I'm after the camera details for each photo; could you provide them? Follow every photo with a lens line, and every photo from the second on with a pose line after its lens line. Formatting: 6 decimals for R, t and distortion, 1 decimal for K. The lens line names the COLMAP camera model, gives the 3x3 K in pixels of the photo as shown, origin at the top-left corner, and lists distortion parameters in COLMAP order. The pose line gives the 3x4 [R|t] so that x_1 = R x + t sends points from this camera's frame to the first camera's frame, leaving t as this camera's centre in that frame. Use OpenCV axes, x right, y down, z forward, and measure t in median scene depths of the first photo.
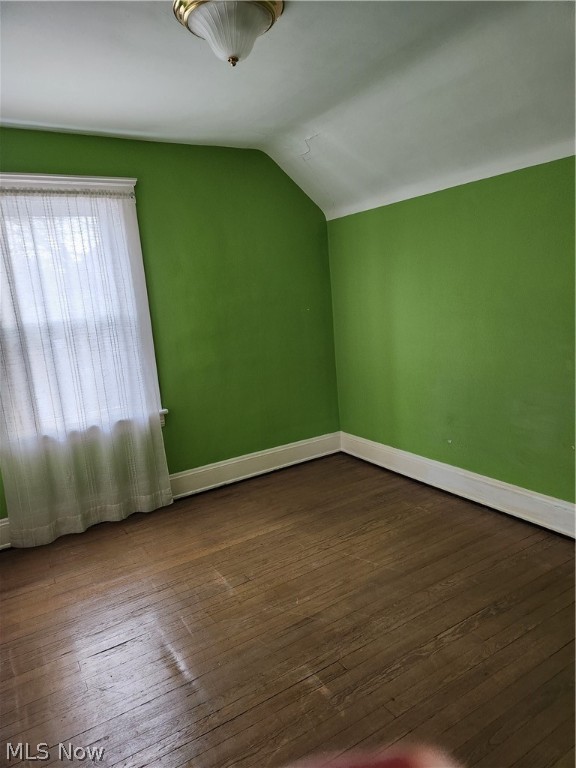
lens RADIAL K [[516.3, 0, 292.4], [0, 516.3, 386.0], [0, 0, 1]] dist [0.054918, -0.048145]
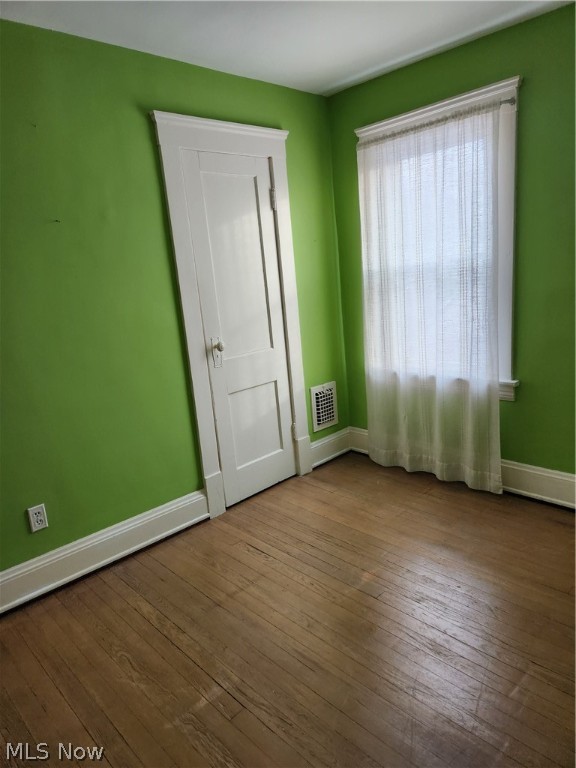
lens RADIAL K [[516.3, 0, 291.0], [0, 516.3, 380.1], [0, 0, 1]] dist [0.054918, -0.048145]
pose [[0.200027, 0.269679, -0.941946, 0.472184], [-0.114554, 0.961219, 0.250871, -0.126289], [0.973071, 0.057723, 0.223162, 0.533905]]
